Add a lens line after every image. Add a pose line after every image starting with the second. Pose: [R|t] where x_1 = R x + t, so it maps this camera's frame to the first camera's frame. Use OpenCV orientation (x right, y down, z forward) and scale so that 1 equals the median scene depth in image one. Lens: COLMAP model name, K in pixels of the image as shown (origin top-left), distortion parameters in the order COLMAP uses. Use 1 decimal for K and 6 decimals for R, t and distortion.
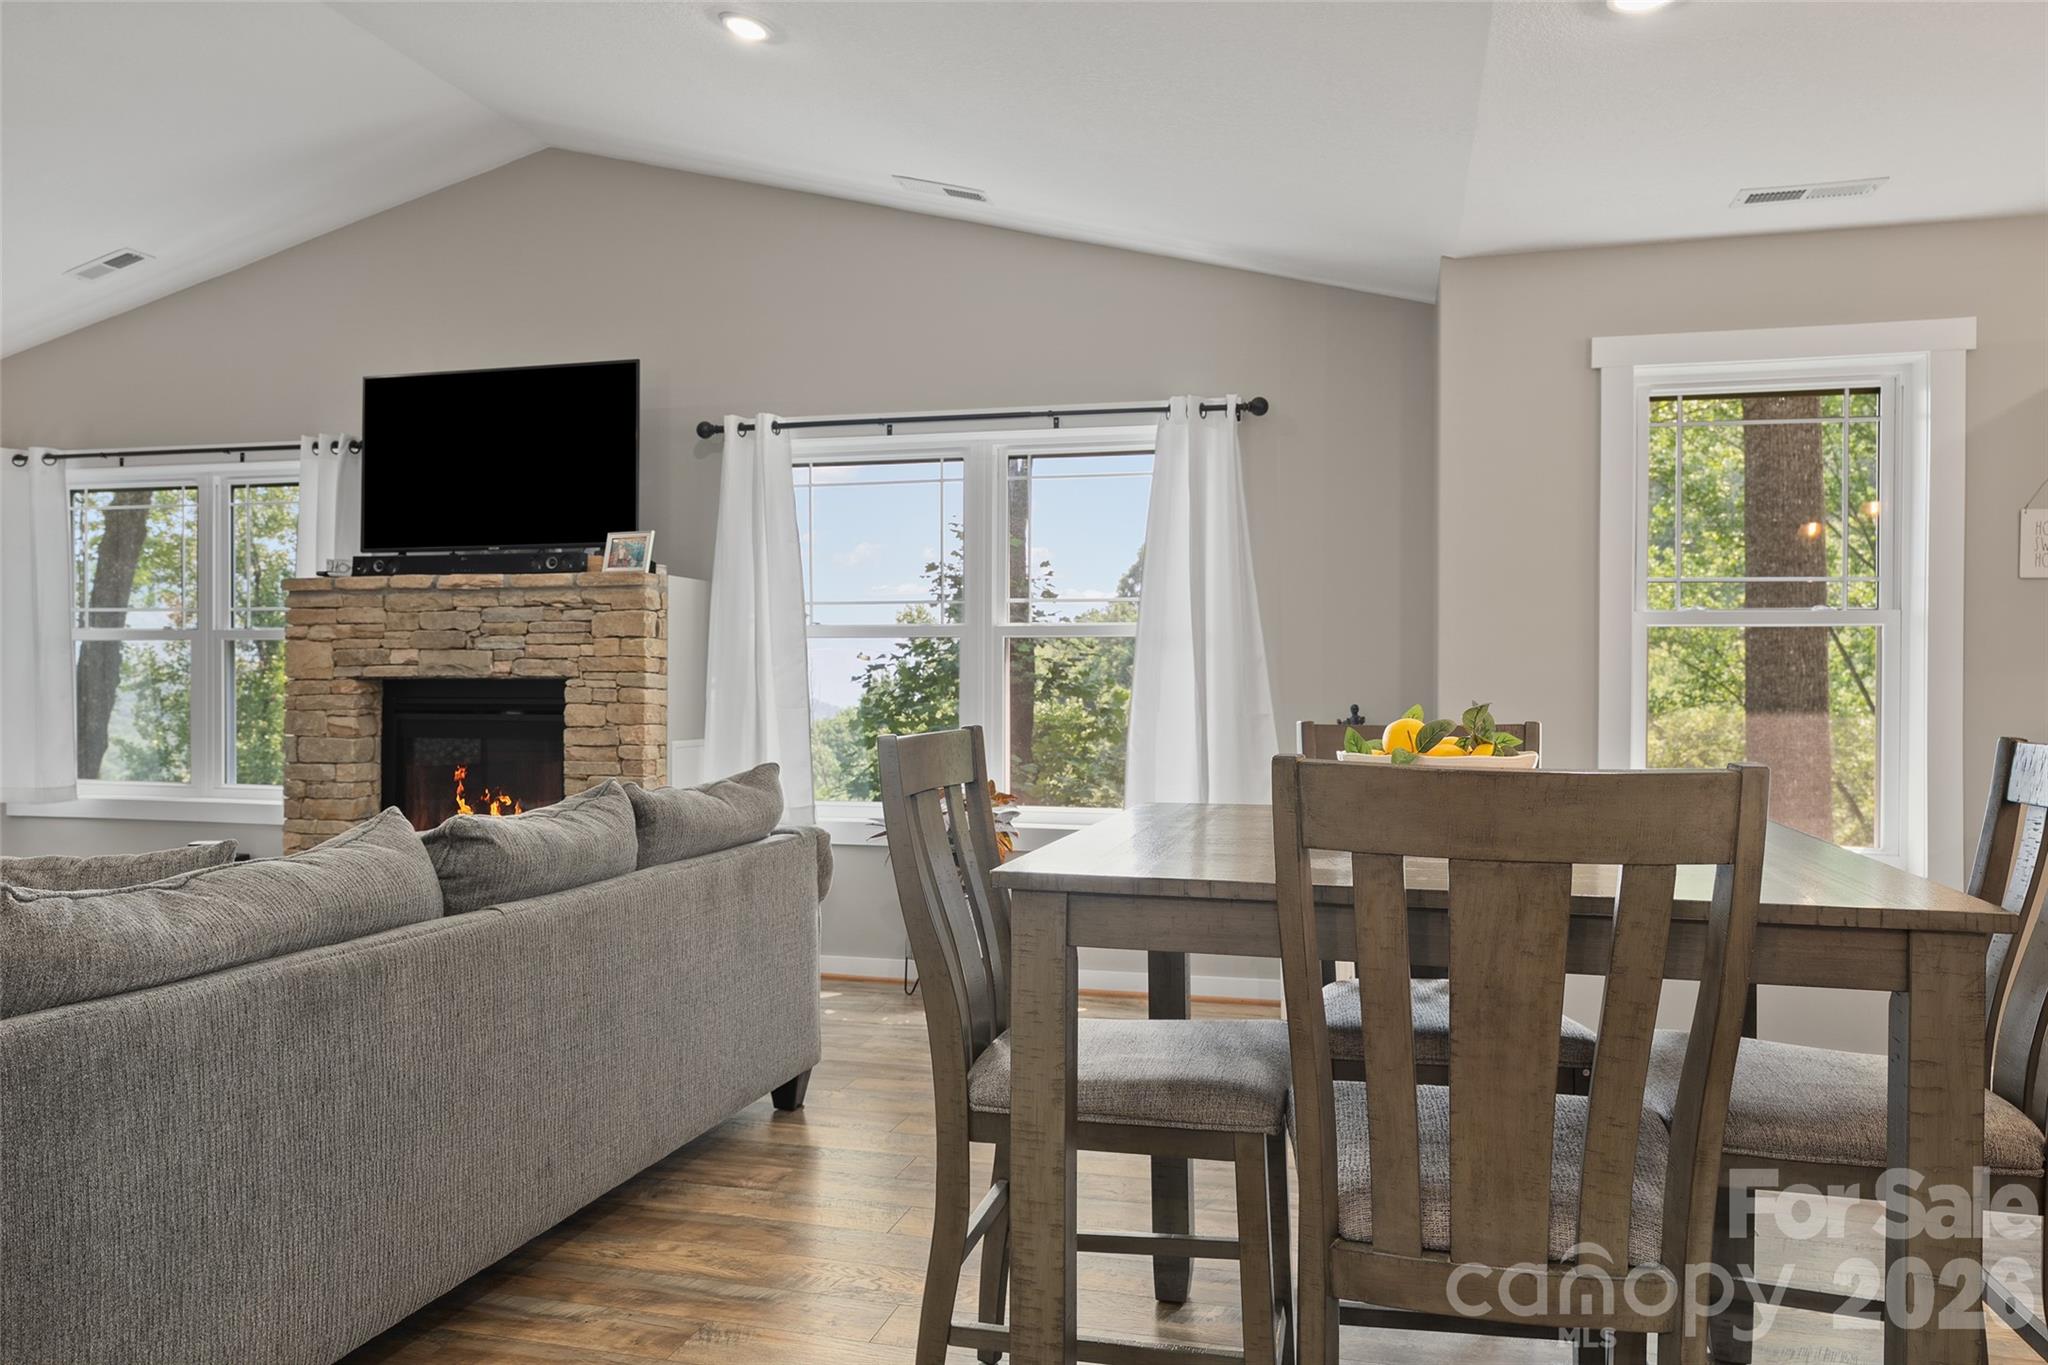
lens RADIAL K [[1427.0, 0, 1022.7], [0, 1427.0, 683.9], [0, 0, 1]] dist [0.005780, -0.001260]
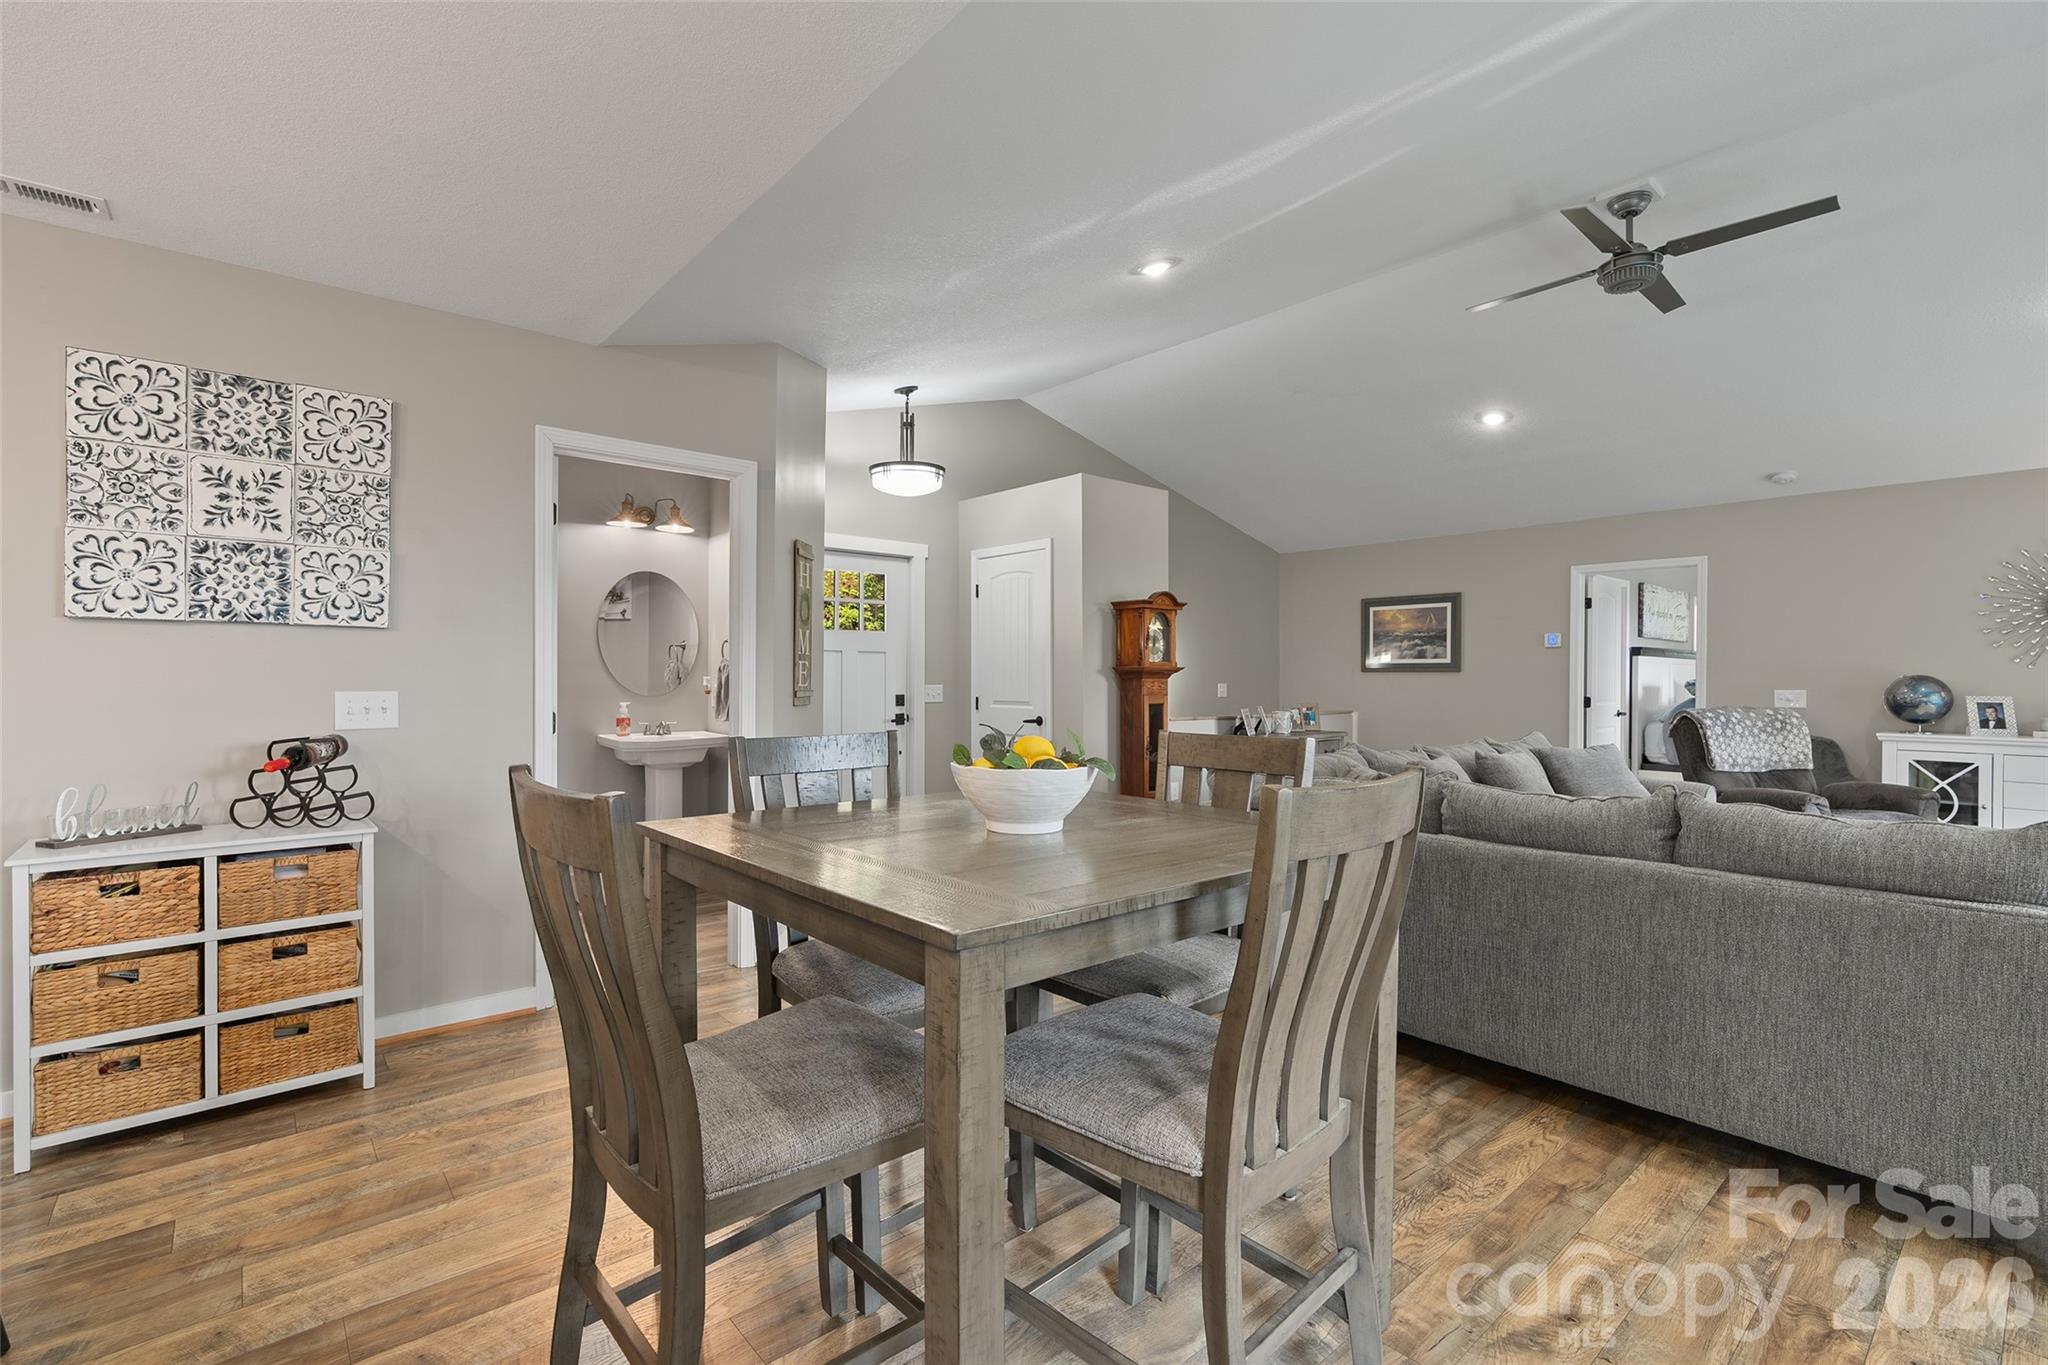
lens RADIAL K [[930.7, 0, 1009.1], [0, 930.7, 683.7], [0, 0, 1]] dist [-0.001718, -0.000041]
pose [[-0.568337, -0.001275, -0.822795, 0.451483], [-0.012279, 0.999901, 0.006932, -0.008849], [0.822704, 0.014043, -0.568296, 0.673700]]
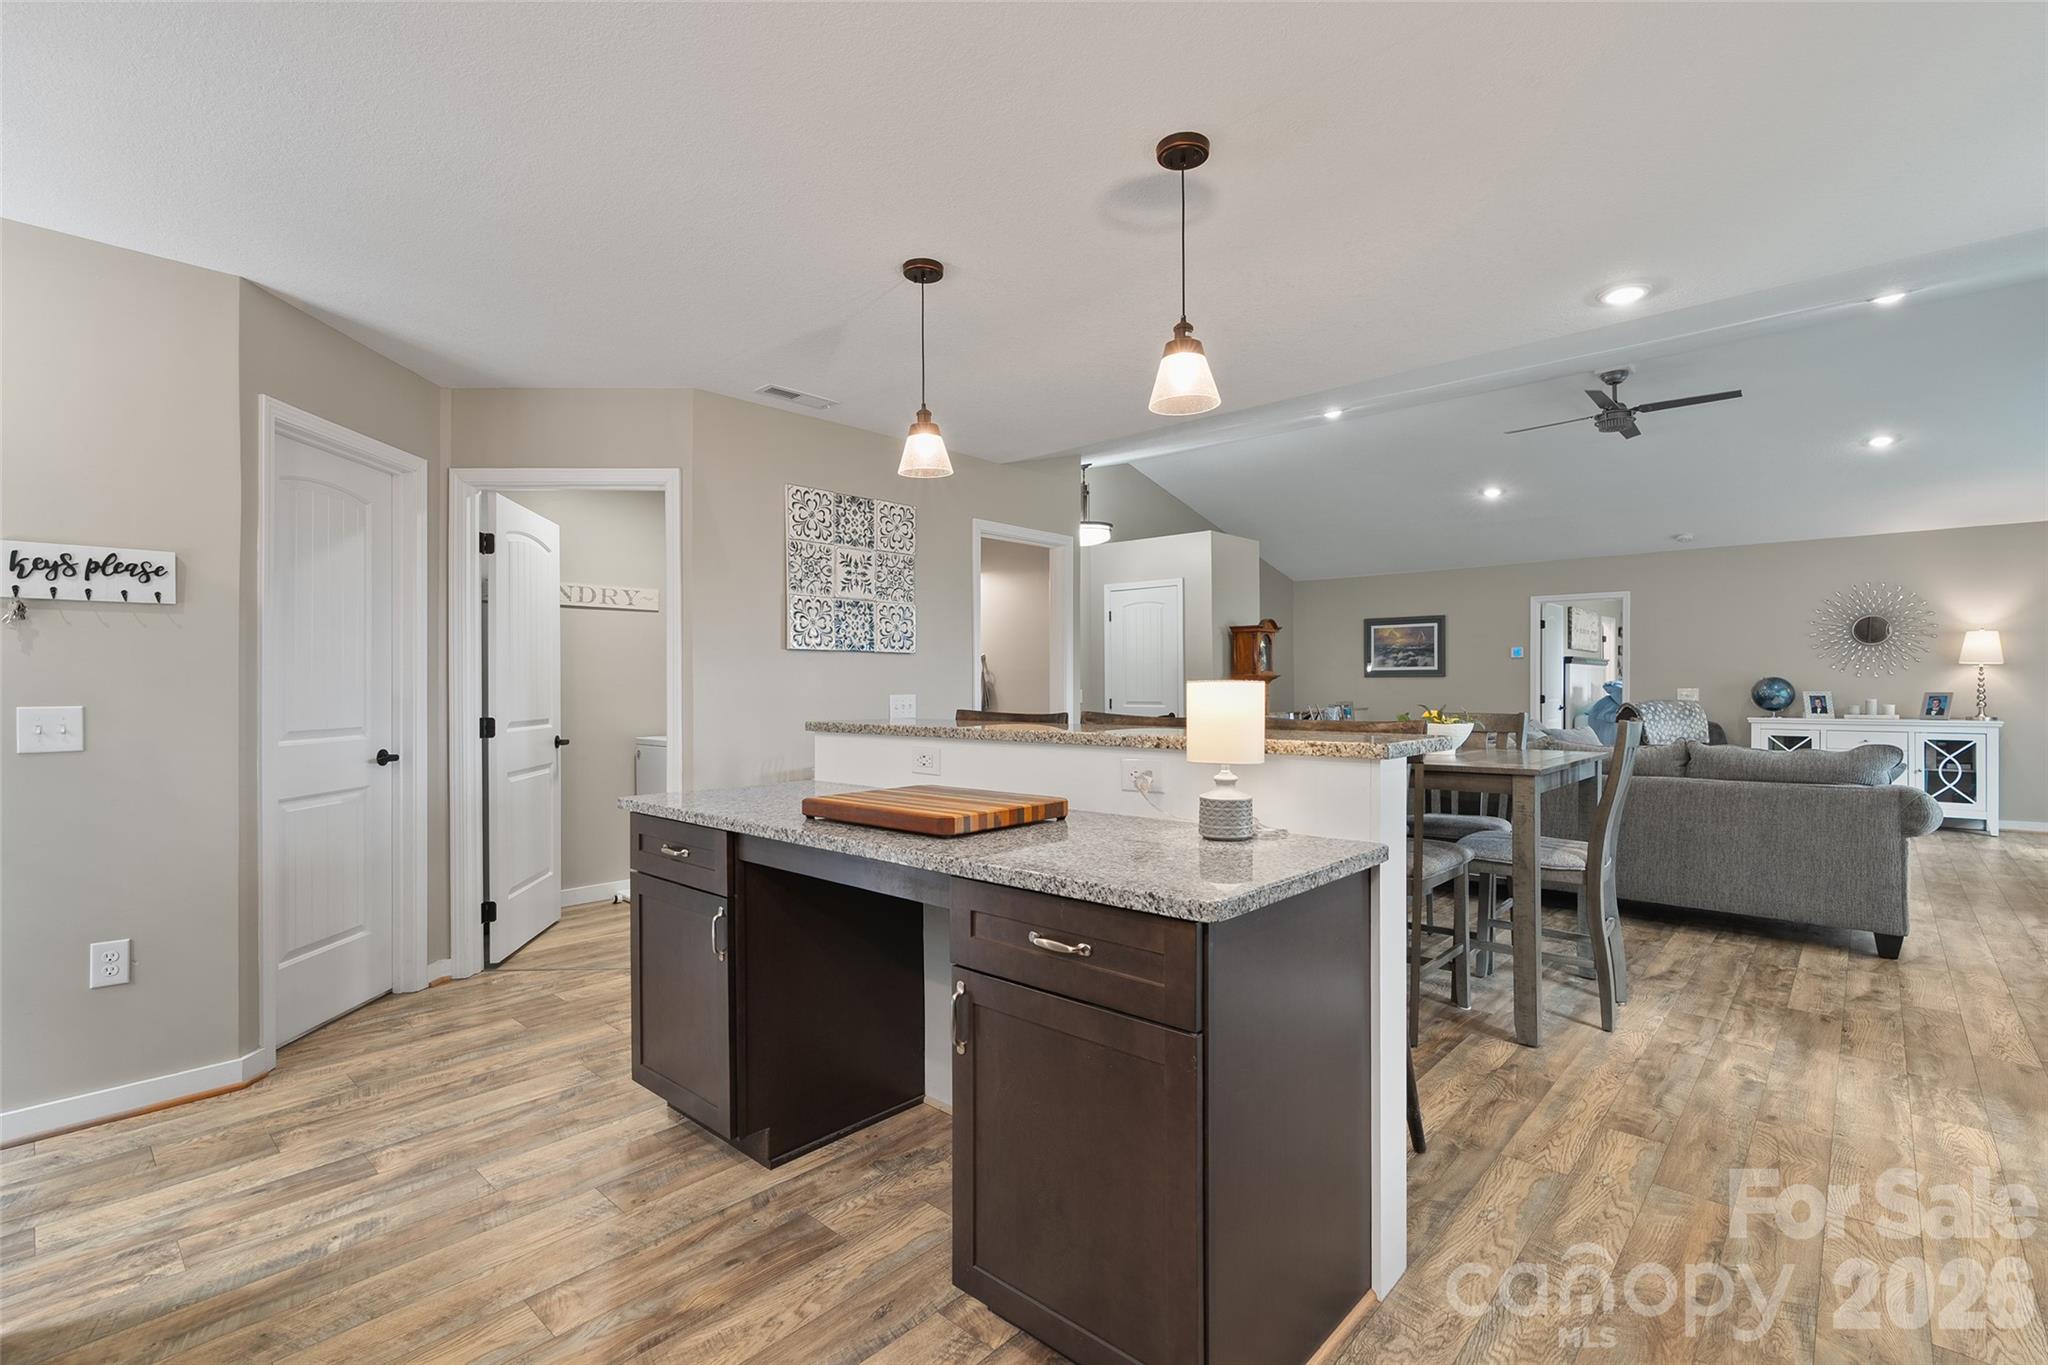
lens RADIAL K [[930.7, 0, 1031.8], [0, 930.7, 688.0], [0, 0, 1]] dist [-0.001718, -0.000041]
pose [[-0.462264, 0.000457, -0.886742, 1.009490], [-0.005018, 0.999983, 0.003131, -0.004166], [0.886728, 0.005897, -0.462253, 0.524963]]
